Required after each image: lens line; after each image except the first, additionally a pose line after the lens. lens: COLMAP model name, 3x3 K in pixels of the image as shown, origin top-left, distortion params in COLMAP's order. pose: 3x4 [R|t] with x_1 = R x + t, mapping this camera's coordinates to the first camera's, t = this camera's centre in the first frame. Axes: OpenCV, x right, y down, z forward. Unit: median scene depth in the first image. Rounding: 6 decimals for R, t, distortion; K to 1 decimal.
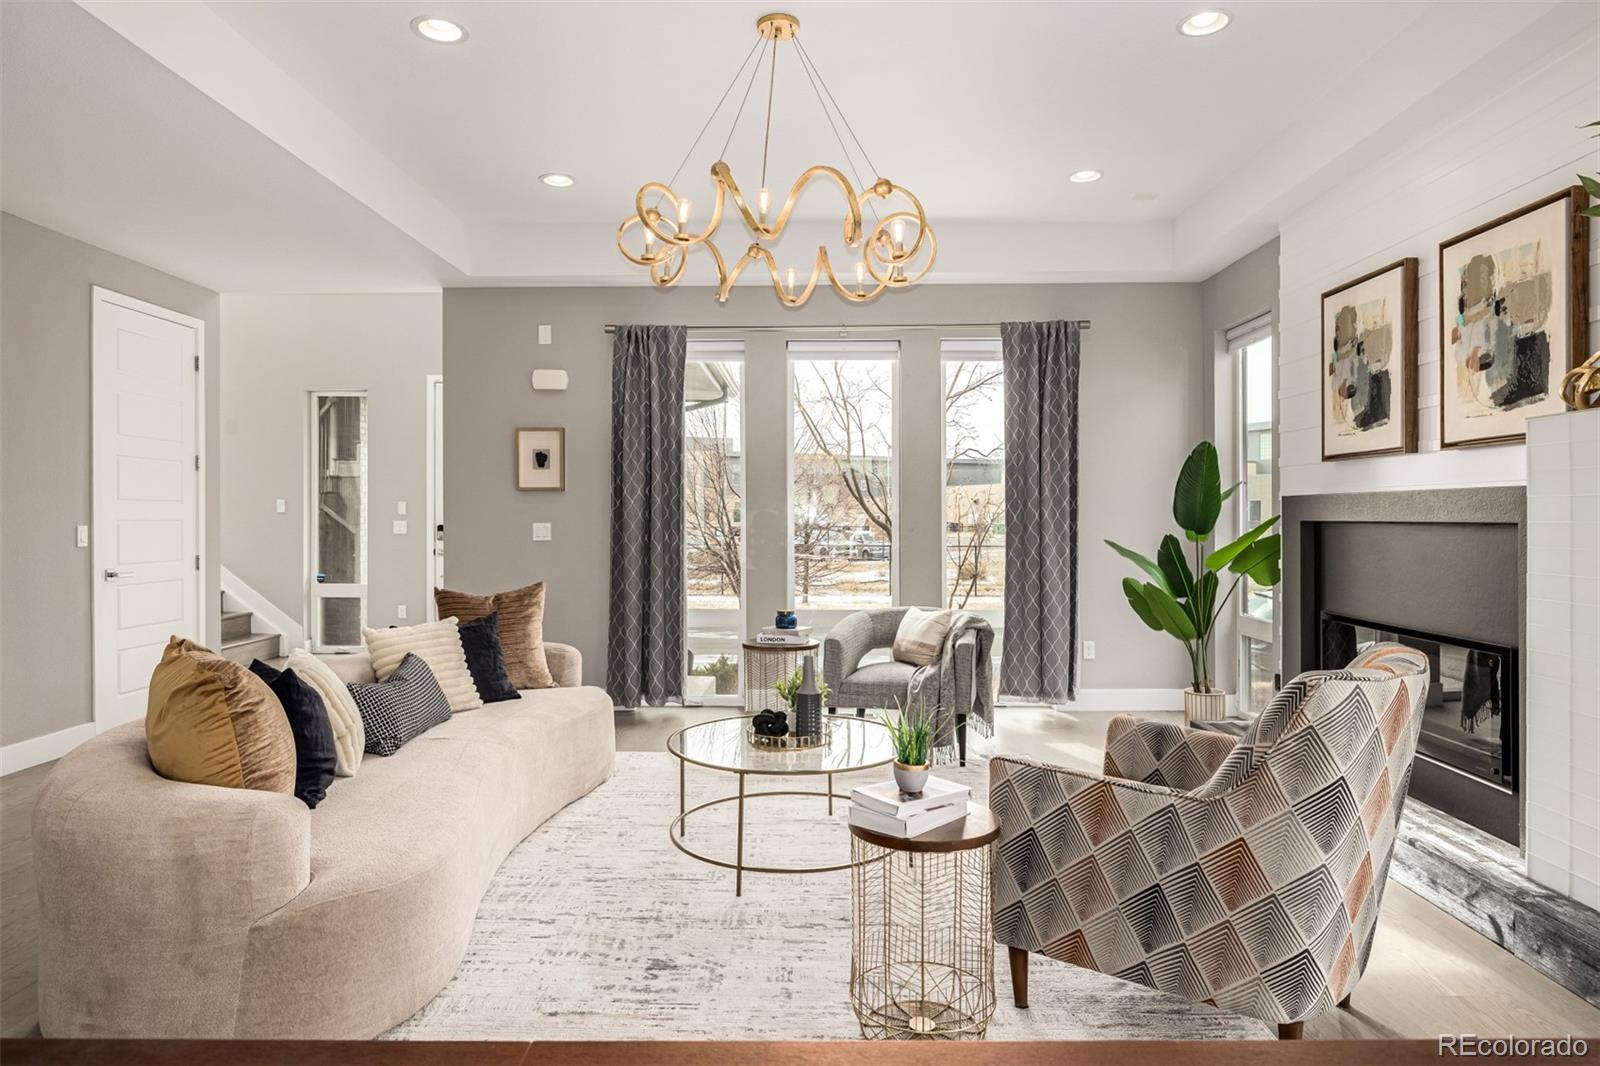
lens RADIAL K [[949.9, 0, 798.8], [0, 949.9, 527.1], [0, 0, 1]] dist [-0.003675, -0.000808]
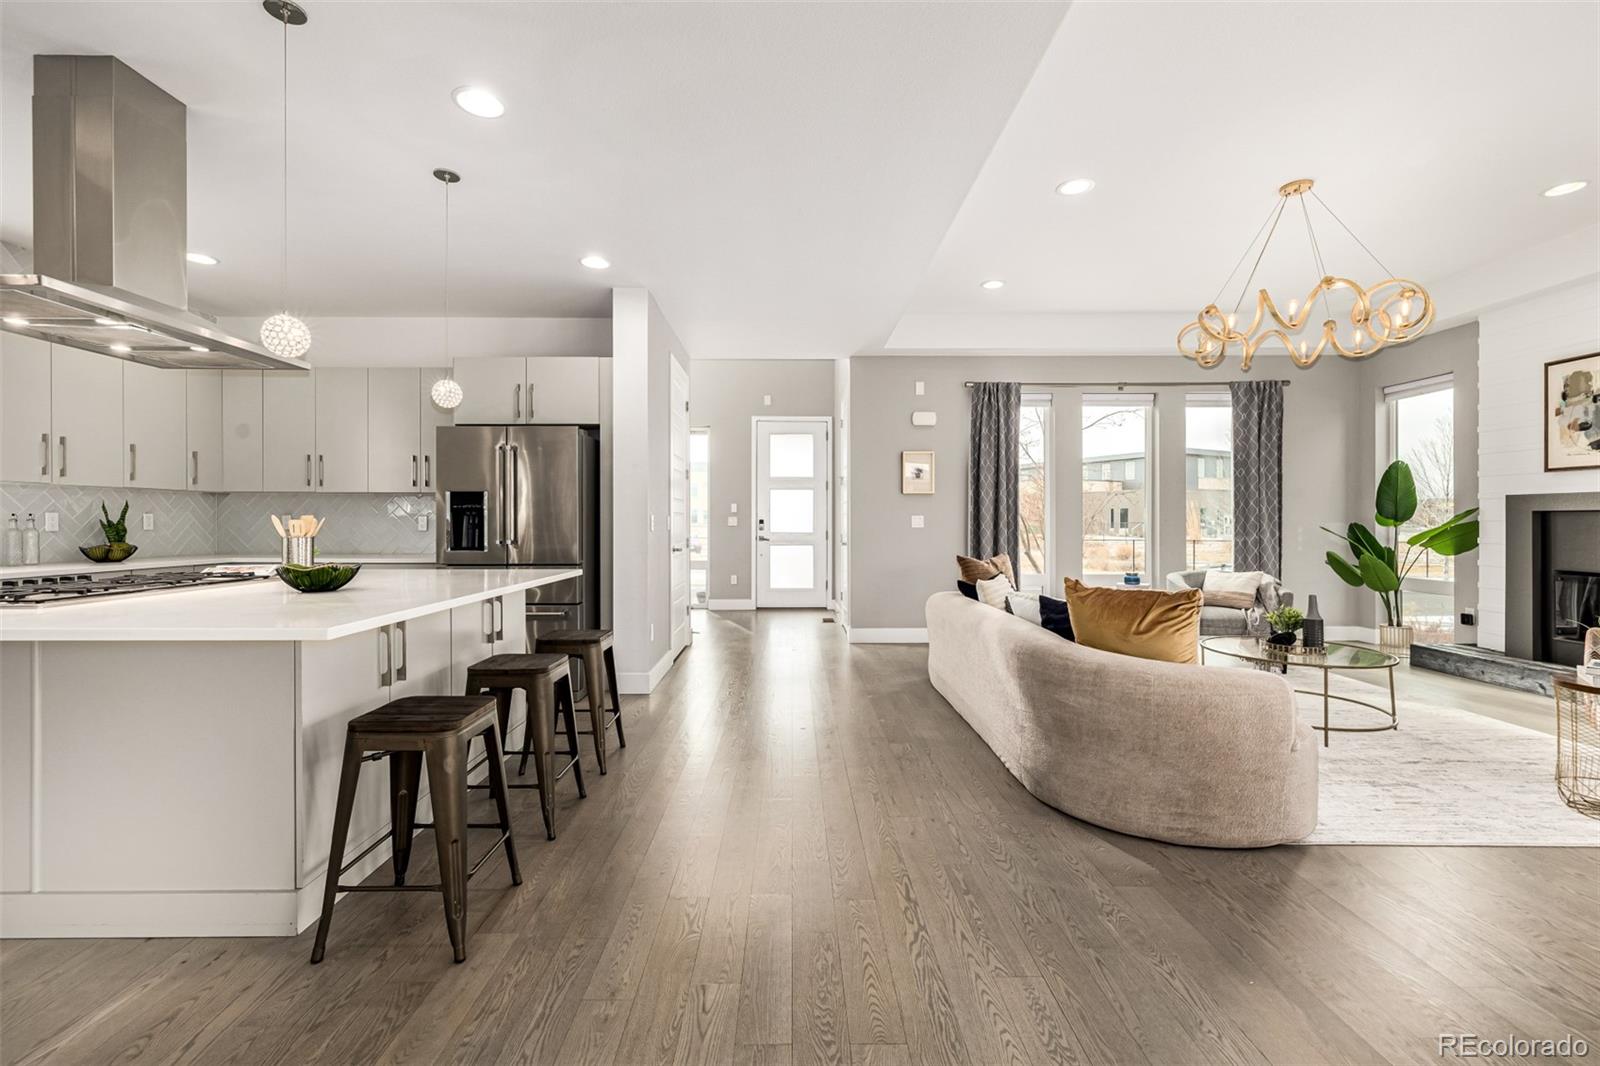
lens RADIAL K [[672.2, 0, 798.1], [0, 672.2, 526.7], [0, 0, 1]] dist [-0.001964, -0.000342]
pose [[0.999675, -0.000842, 0.025471, -0.499491], [0.000878, 0.999999, -0.001414, 0.014411], [-0.025470, 0.001436, 0.999675, -0.041760]]
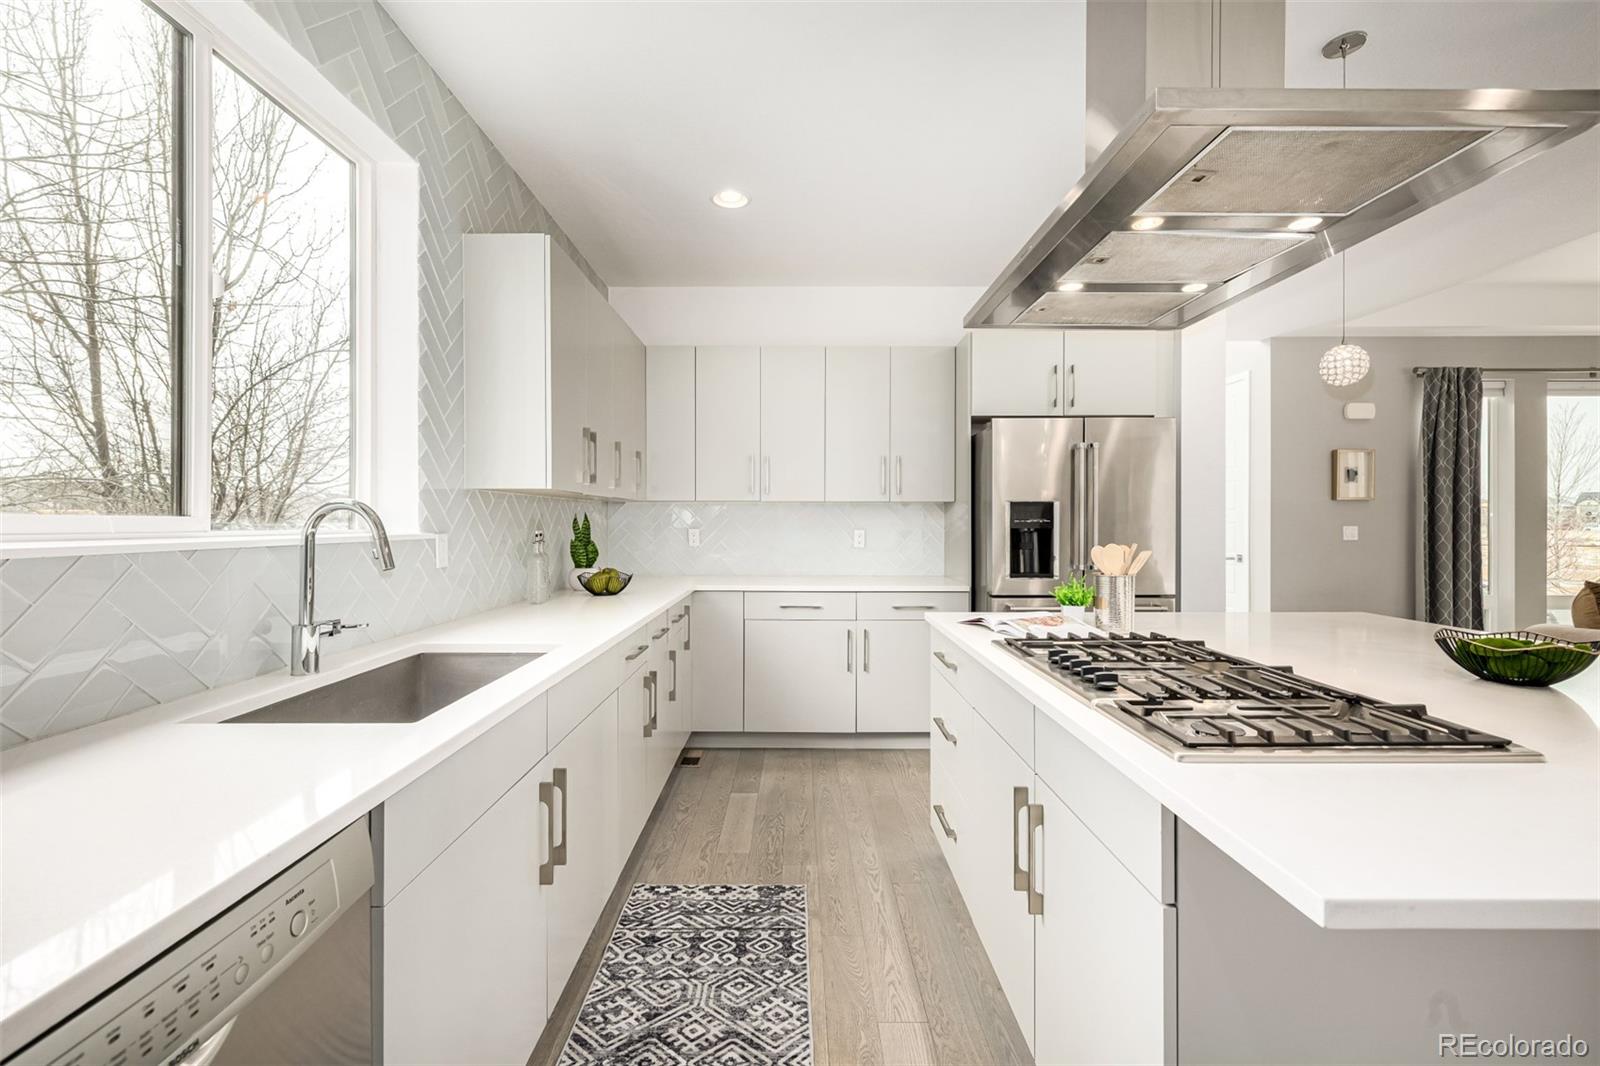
lens RADIAL K [[672.2, 0, 798.1], [0, 672.2, 526.7], [0, 0, 1]] dist [-0.001964, -0.000342]
pose [[0.999897, -0.001846, 0.014226, -1.041963], [0.001866, 0.999997, -0.001435, -0.003753], [-0.014223, 0.001461, 0.999898, 0.133702]]
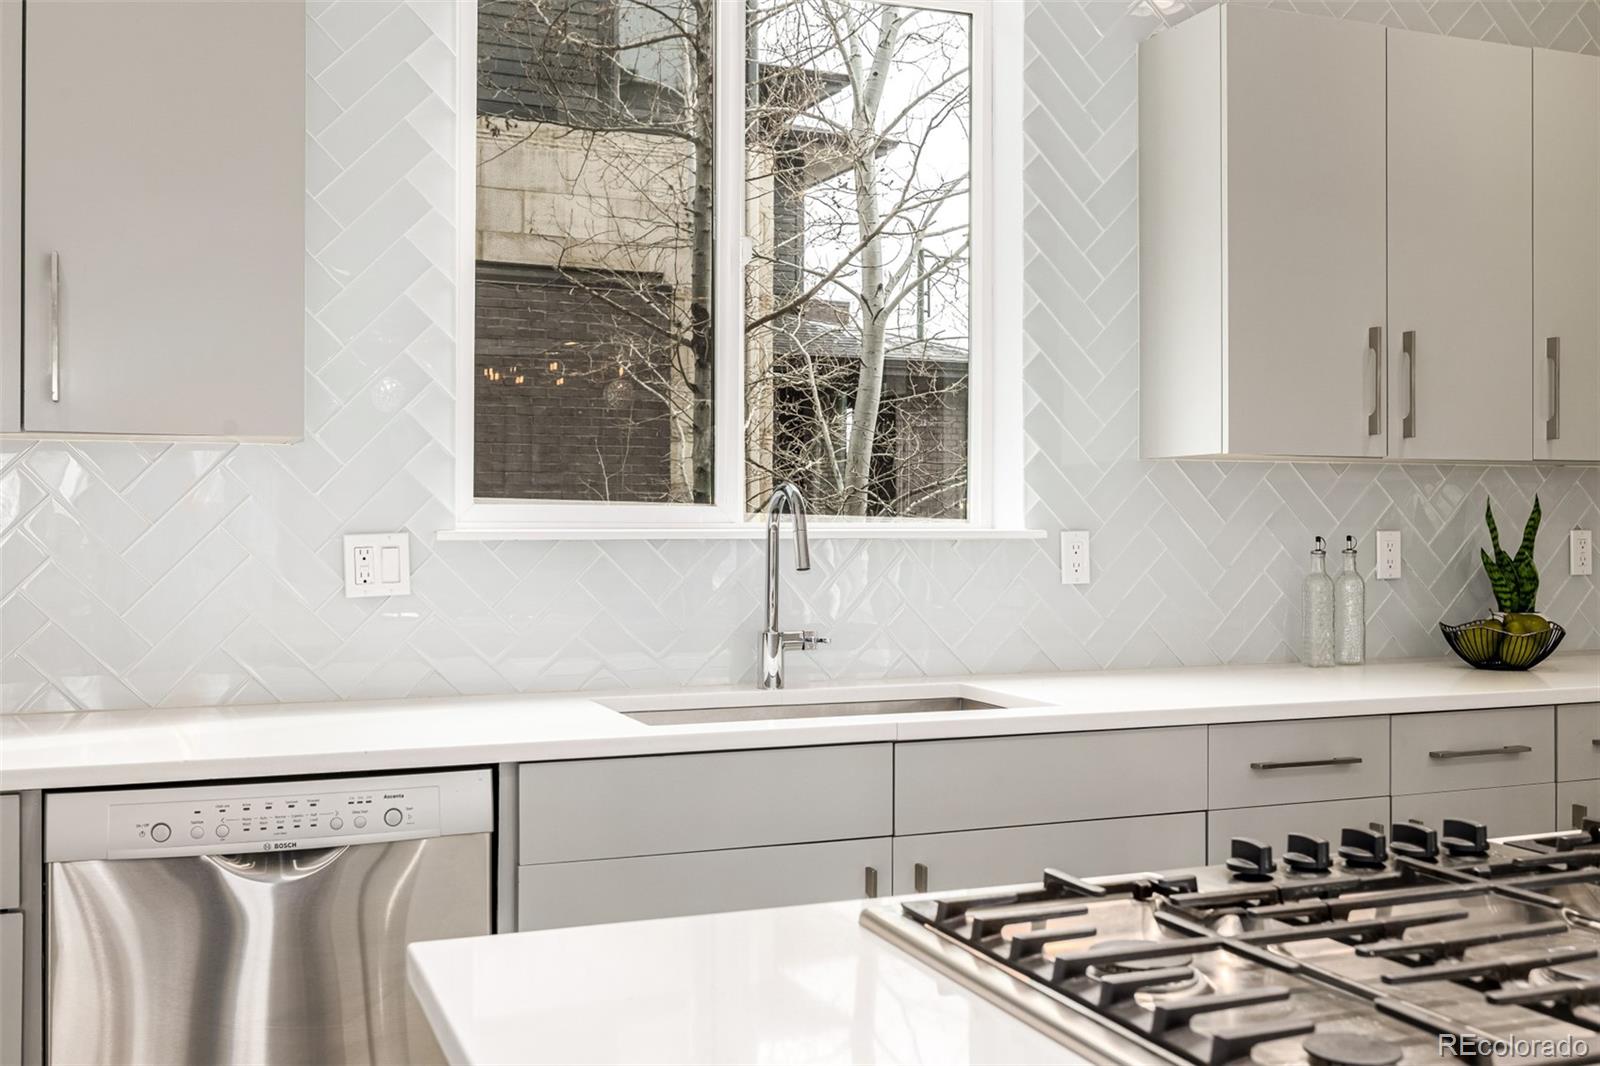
lens RADIAL K [[1543.8, 0, 800.0], [0, 1543.8, 533.0], [0, 0, 1]] dist [0.006601, 0.003109]
pose [[0.379678, 0.002318, -0.925116, -0.757021], [-0.004608, 0.999989, 0.000615, -0.000277], [0.925107, 0.004029, 0.379684, 0.205299]]
